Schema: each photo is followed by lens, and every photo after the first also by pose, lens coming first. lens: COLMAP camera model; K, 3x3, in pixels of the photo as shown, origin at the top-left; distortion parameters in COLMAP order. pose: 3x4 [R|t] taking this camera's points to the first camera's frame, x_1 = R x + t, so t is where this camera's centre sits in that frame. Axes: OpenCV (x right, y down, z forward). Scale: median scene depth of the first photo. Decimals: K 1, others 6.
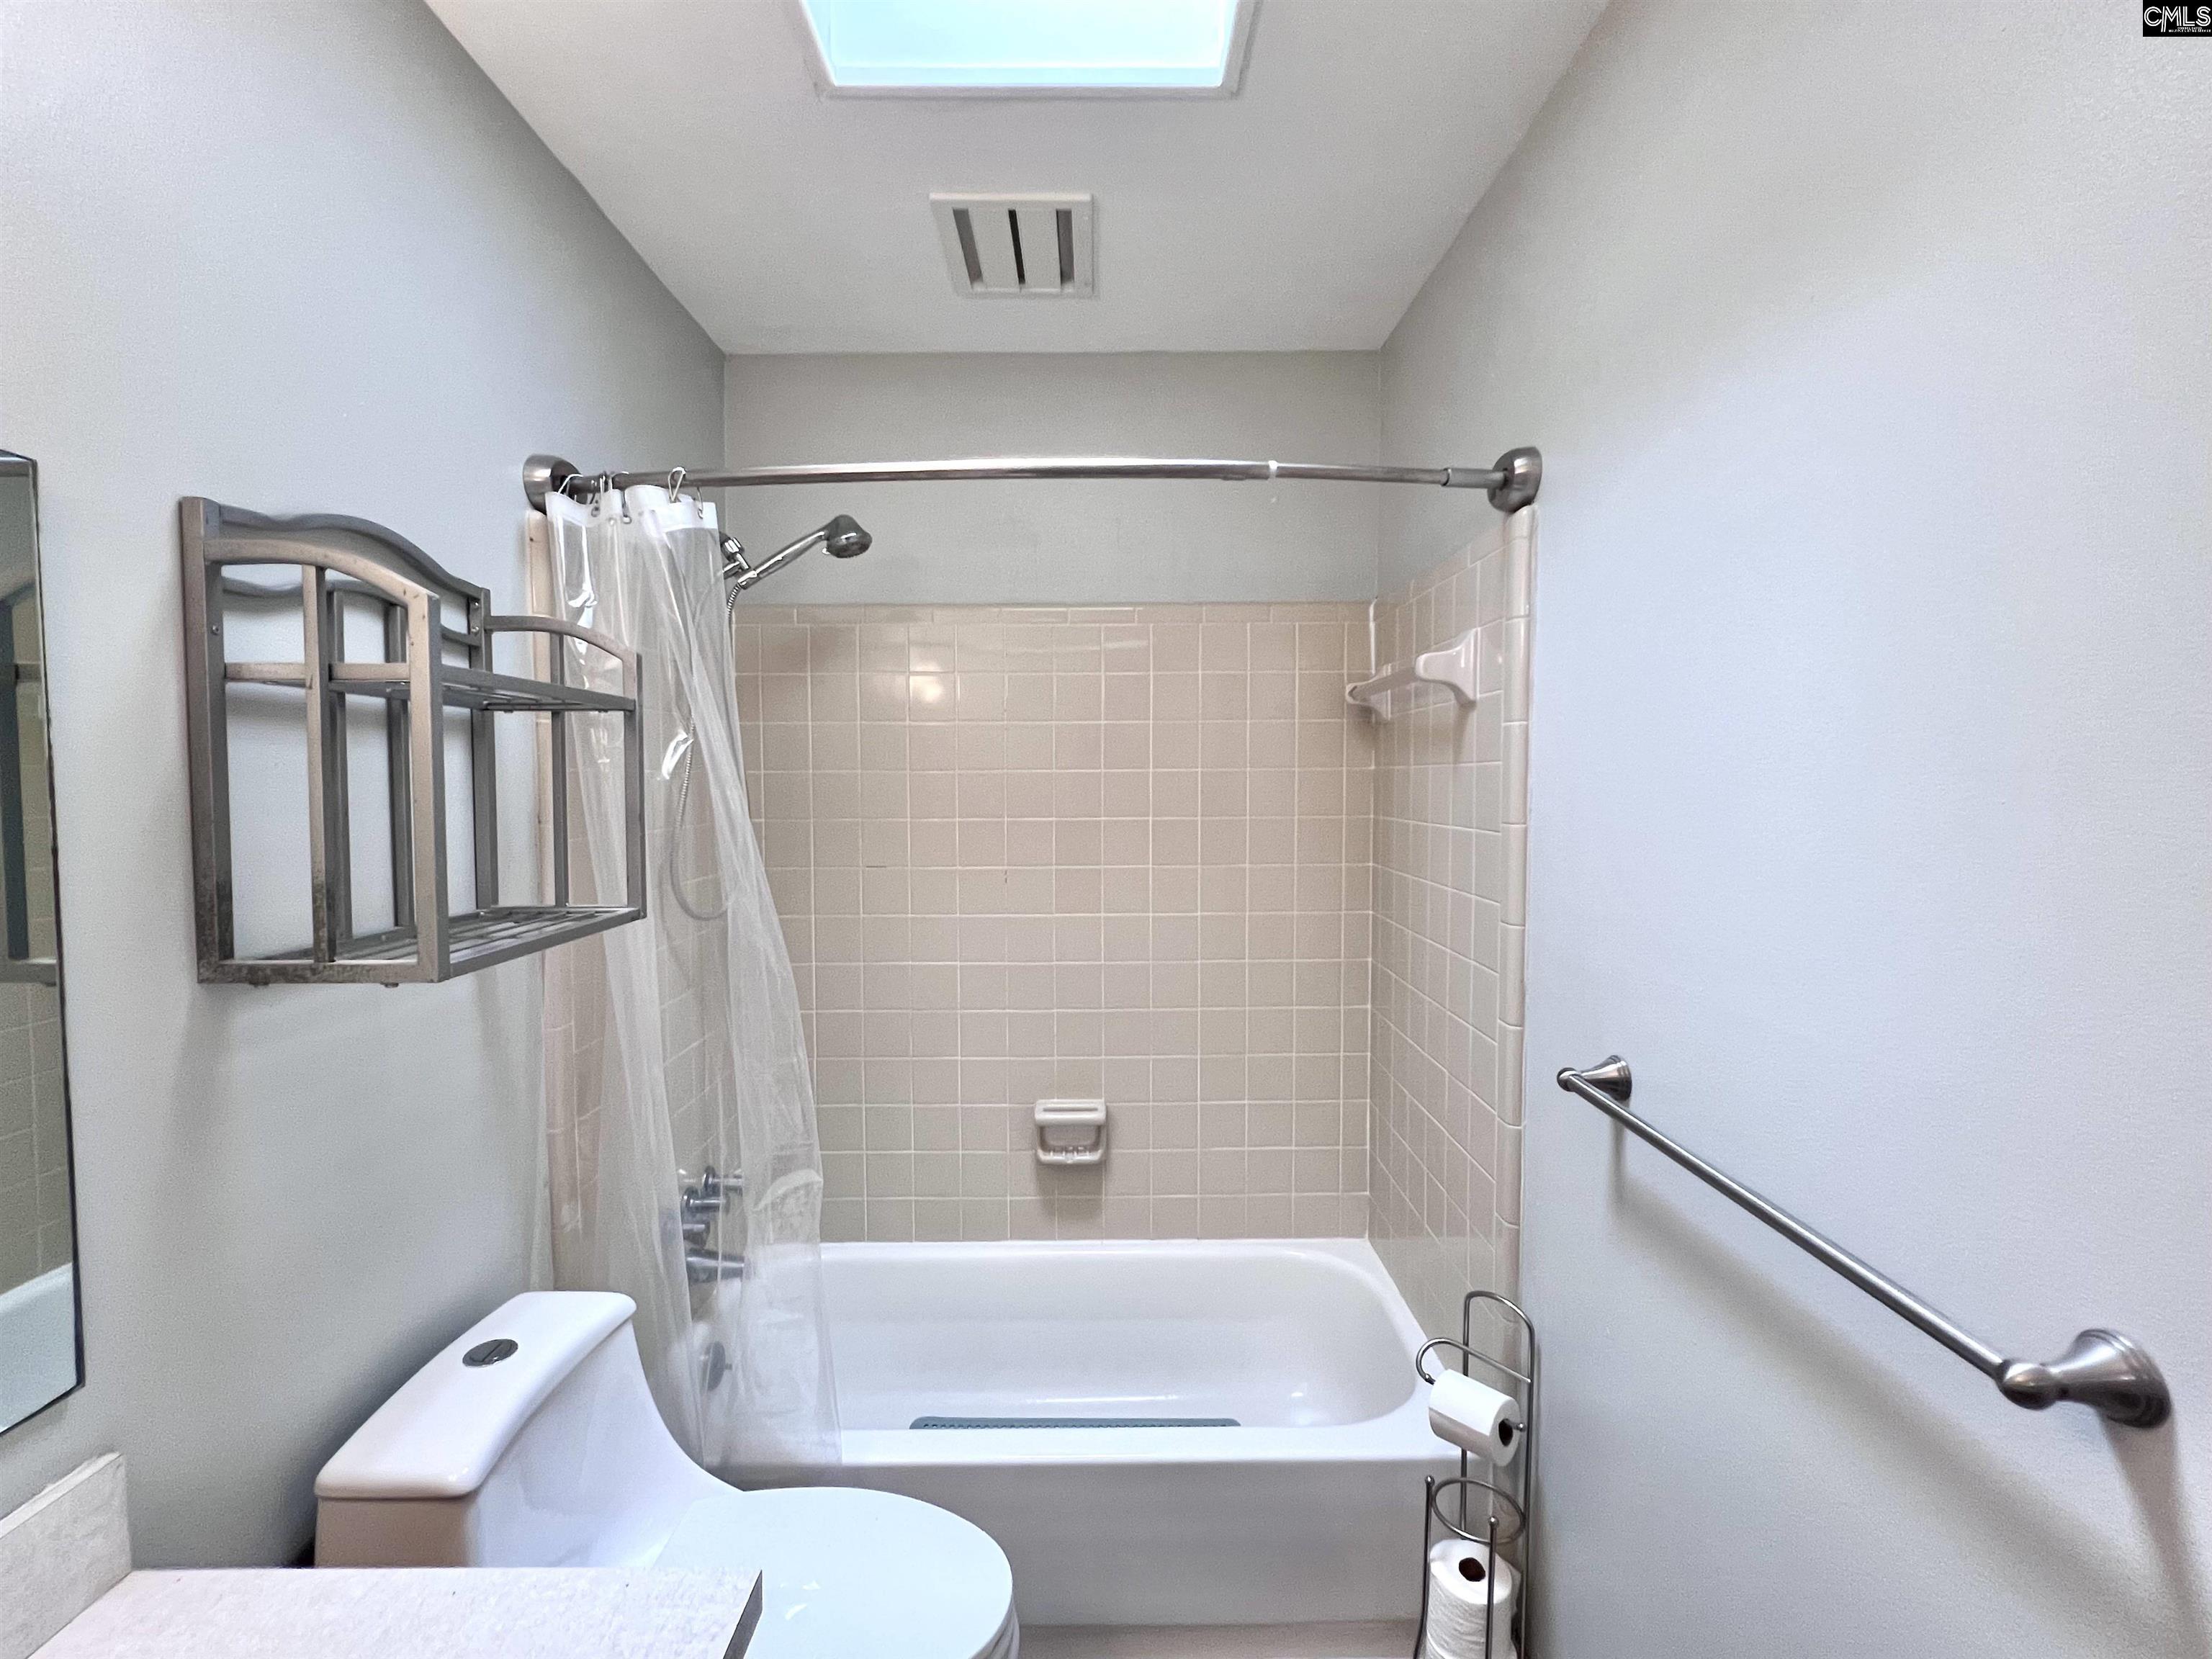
lens RADIAL K [[985.6, 0, 1104.0], [0, 985.6, 833.1], [0, 0, 1]] dist [-0.005191, 0.000568]
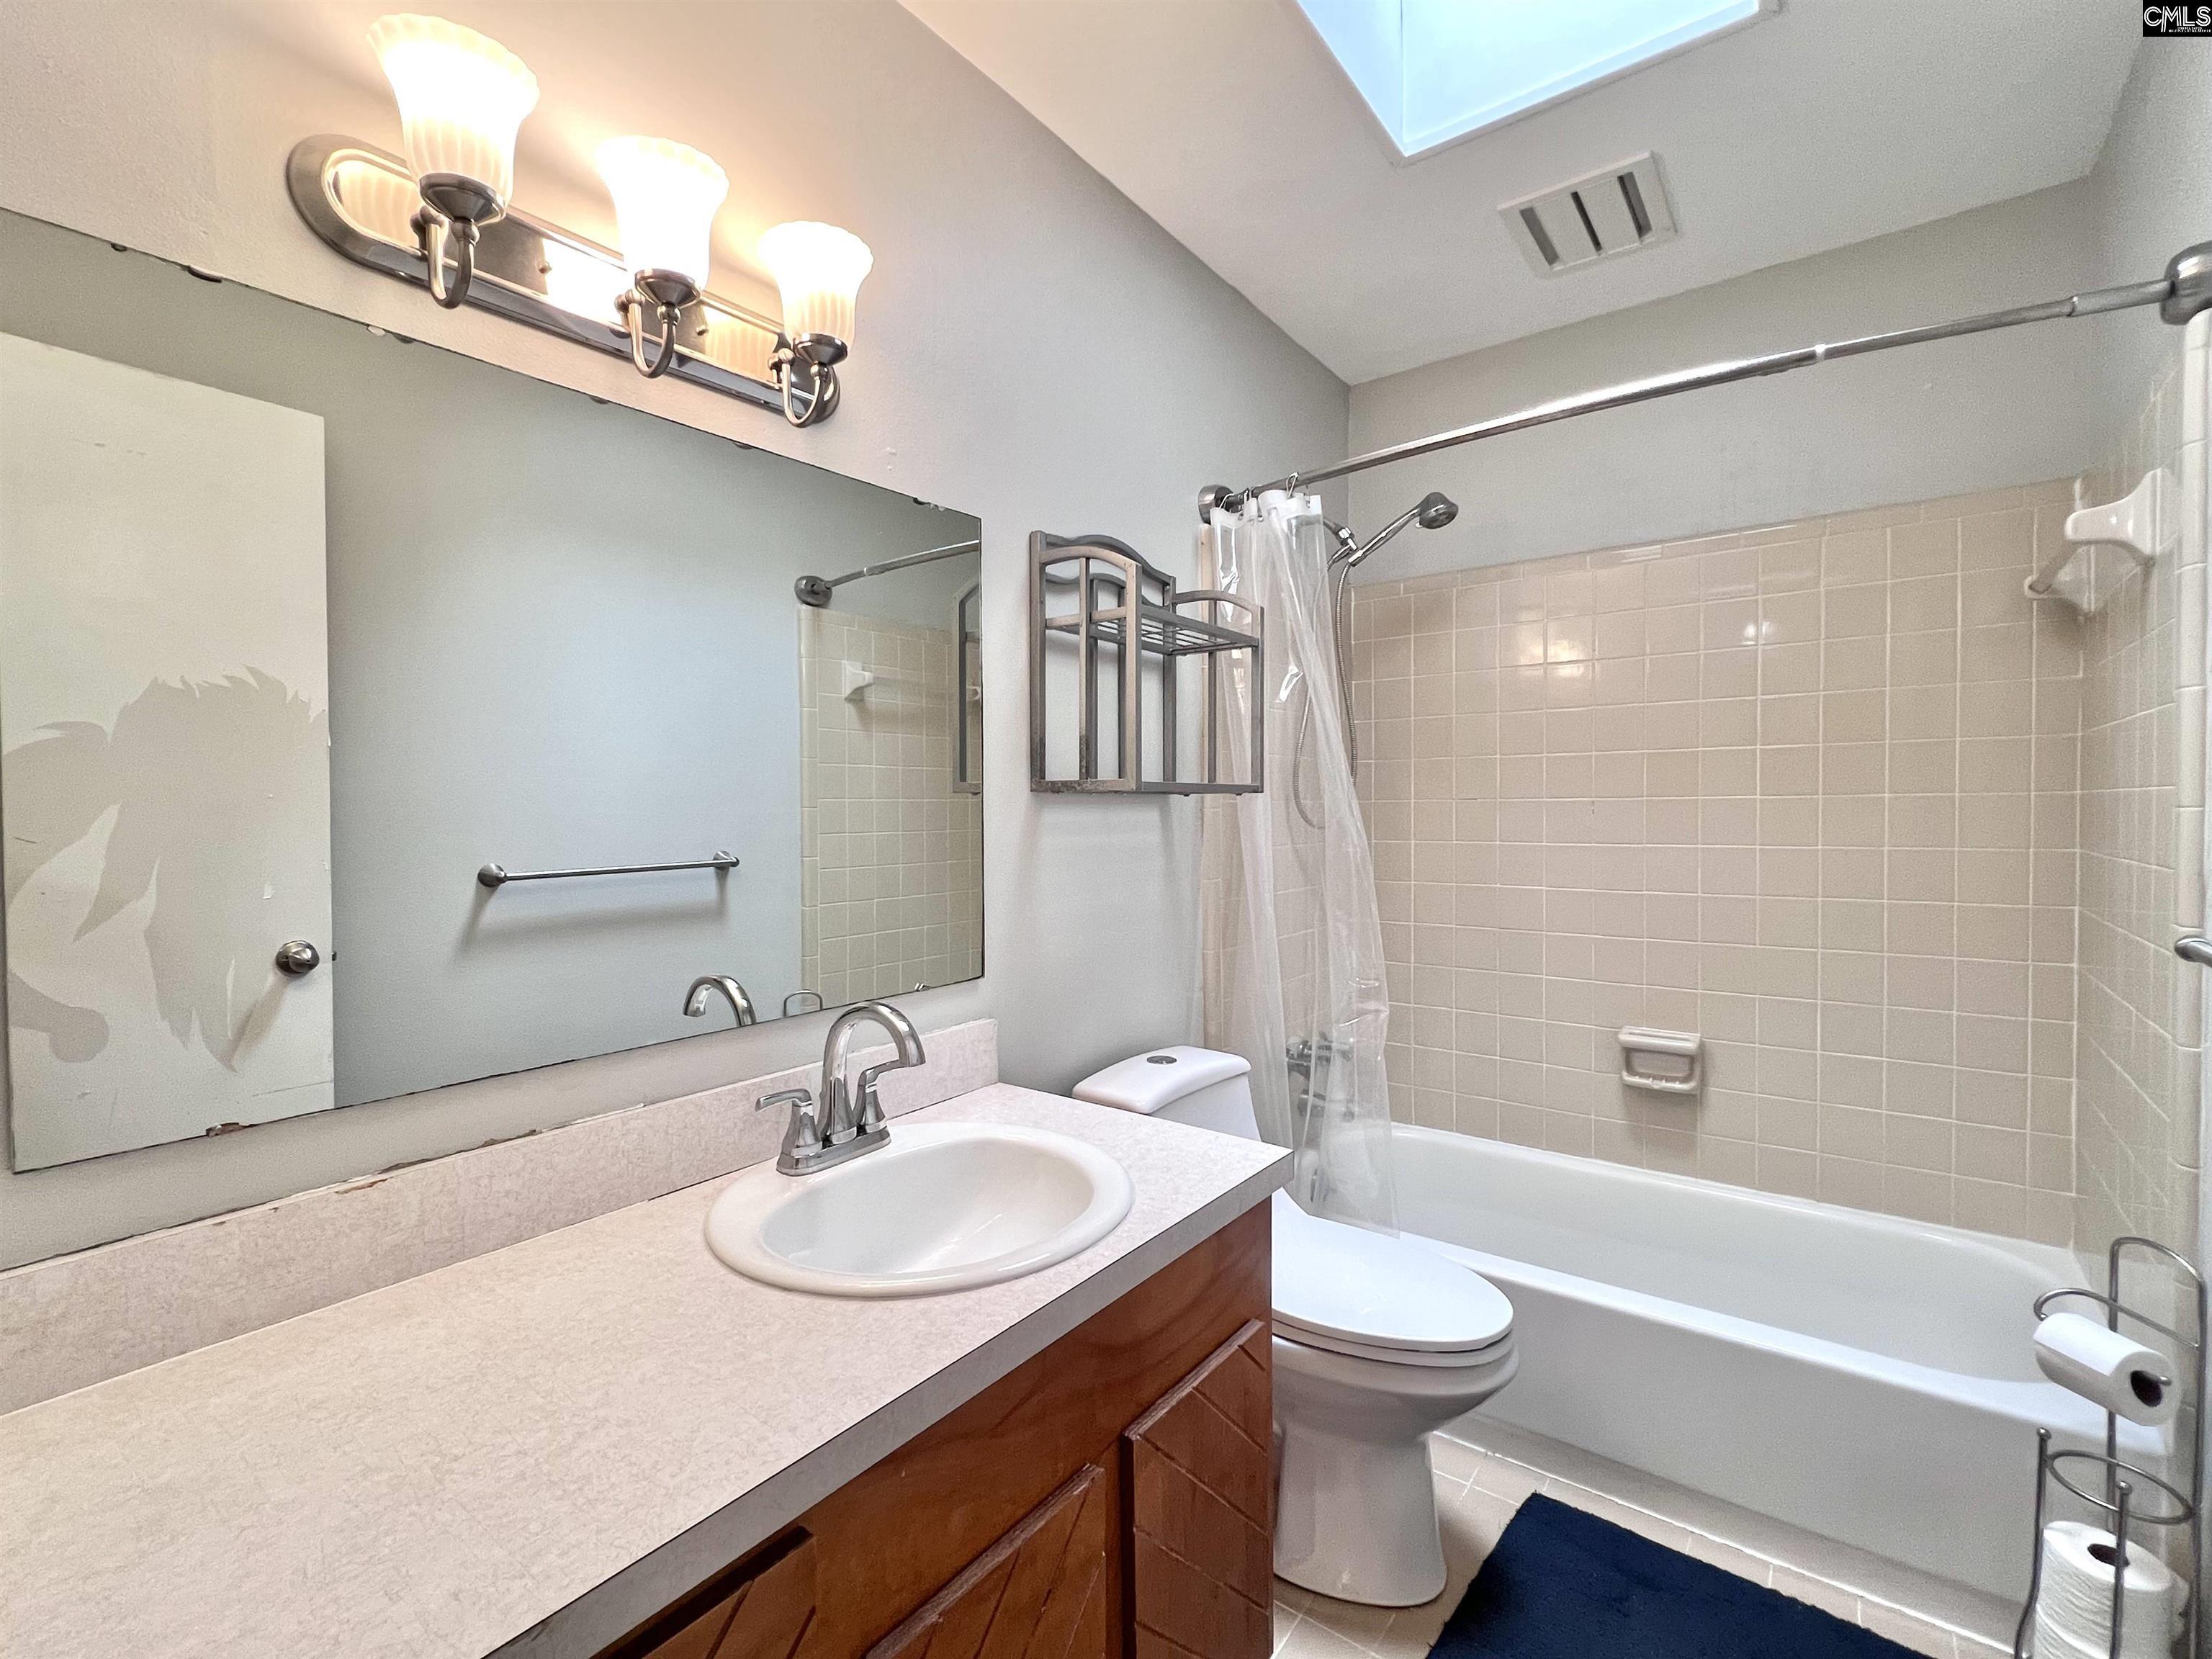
lens RADIAL K [[985.6, 0, 1104.0], [0, 985.6, 833.1], [0, 0, 1]] dist [-0.005191, 0.000568]
pose [[0.792266, 0.009988, -0.610094, 0.203427], [-0.024537, 0.999579, -0.015499, 0.159913], [0.609683, 0.027249, 0.792177, -0.243585]]
